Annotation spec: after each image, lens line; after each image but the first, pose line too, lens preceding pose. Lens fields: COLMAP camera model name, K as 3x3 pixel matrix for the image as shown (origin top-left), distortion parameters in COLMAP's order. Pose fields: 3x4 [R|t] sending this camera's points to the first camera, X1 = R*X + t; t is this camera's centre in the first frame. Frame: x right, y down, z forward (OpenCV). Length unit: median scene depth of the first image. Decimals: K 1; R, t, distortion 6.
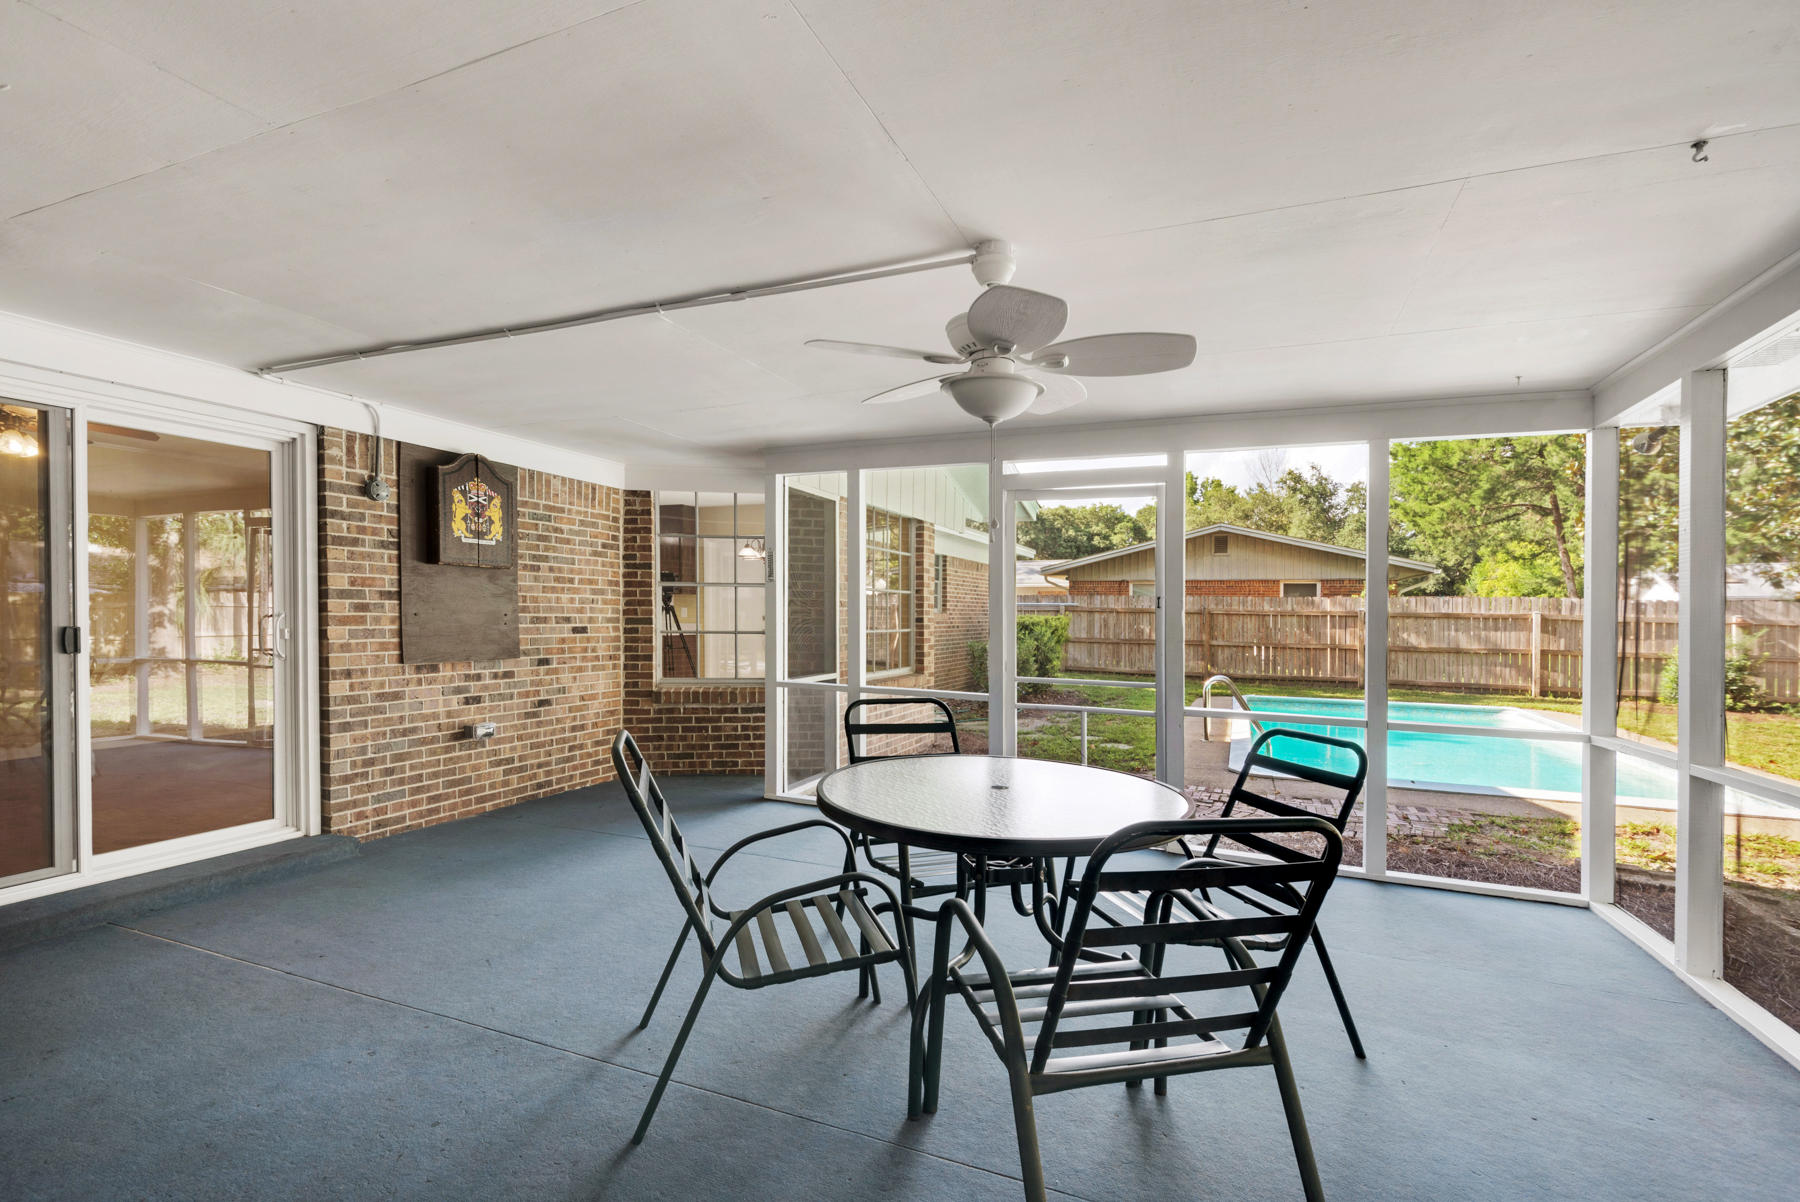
lens RADIAL K [[830.1, 0, 882.7], [0, 830.1, 625.9], [0, 0, 1]] dist [0.034579, -0.021974]
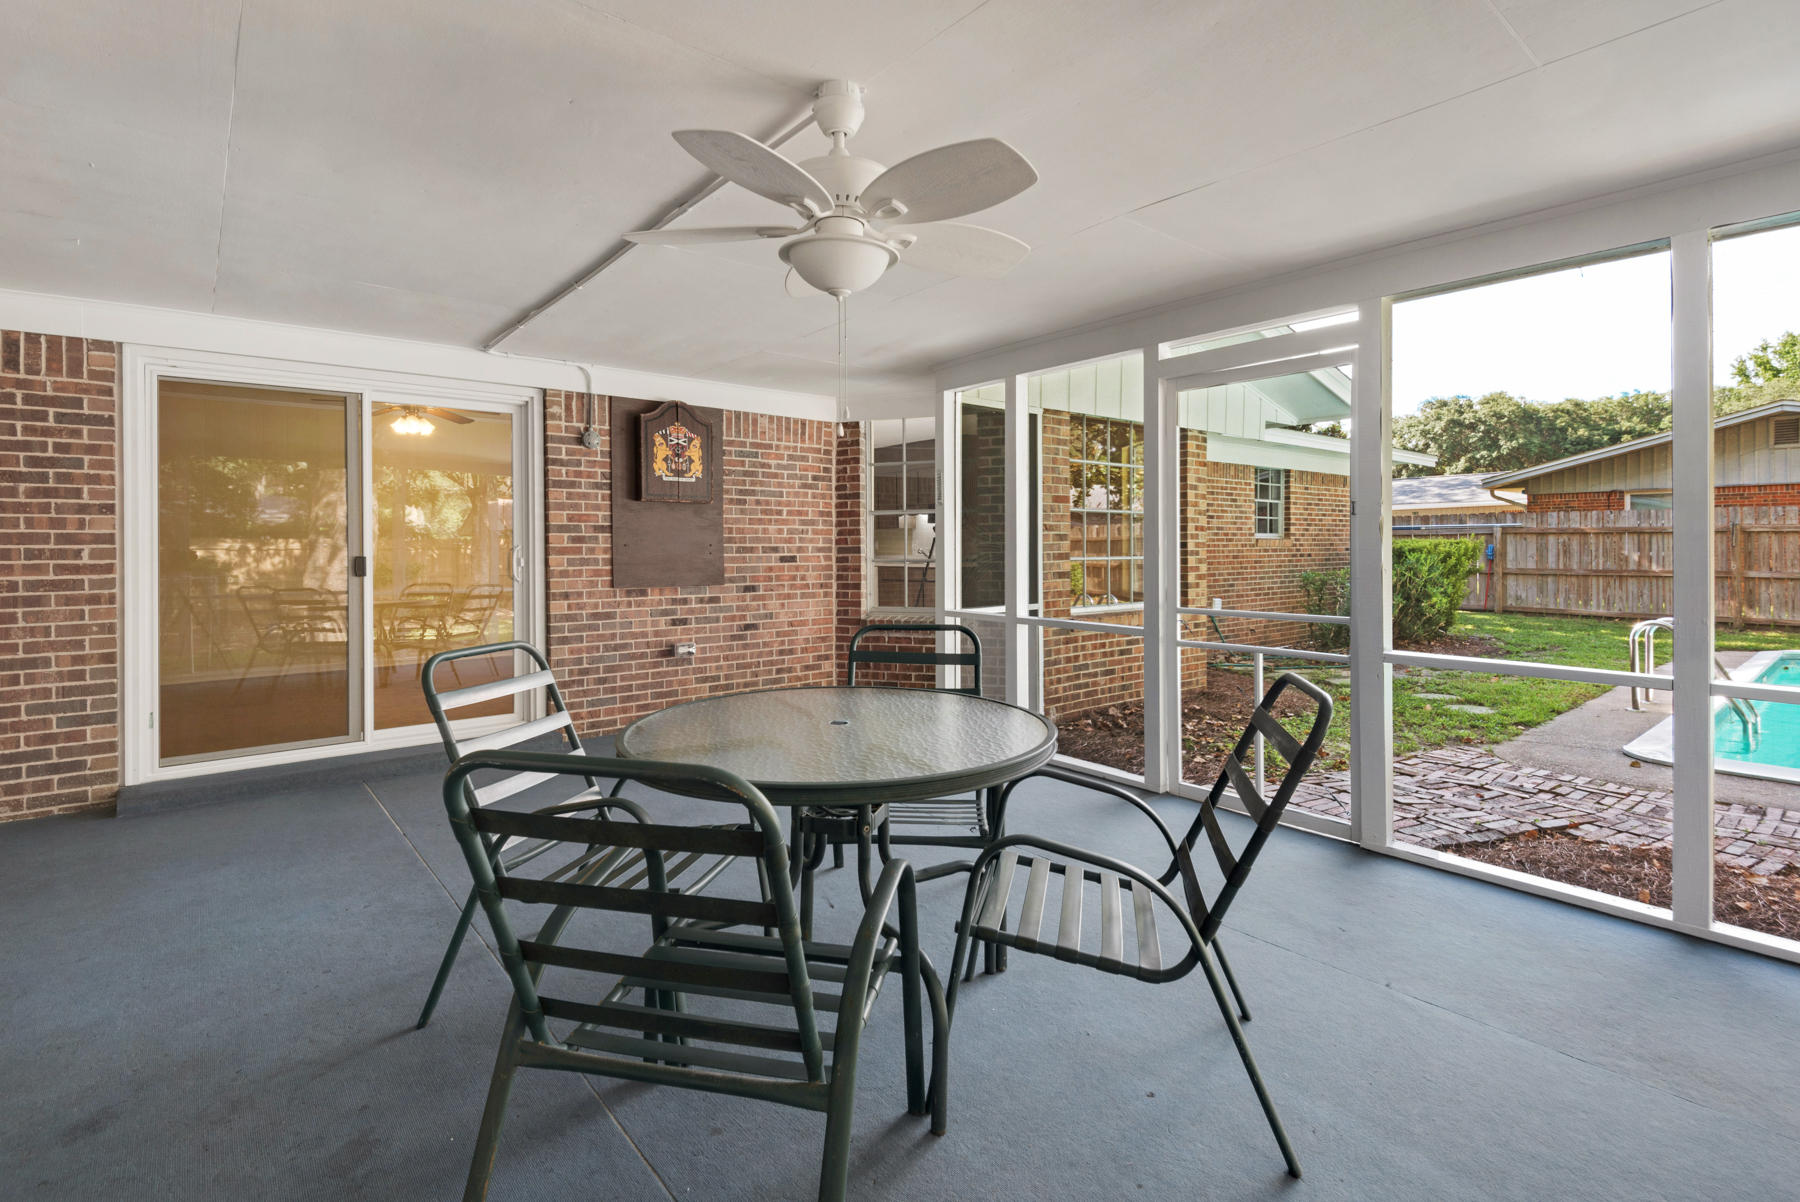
lens RADIAL K [[855.7, 0, 928.9], [0, 855.7, 564.6], [0, 0, 1]] dist [0.041101, -0.021775]
pose [[0.886105, -0.011017, -0.463354, 0.330387], [0.010703, 0.999937, -0.003307, 0.019482], [0.463361, -0.002029, 0.886167, 0.137419]]
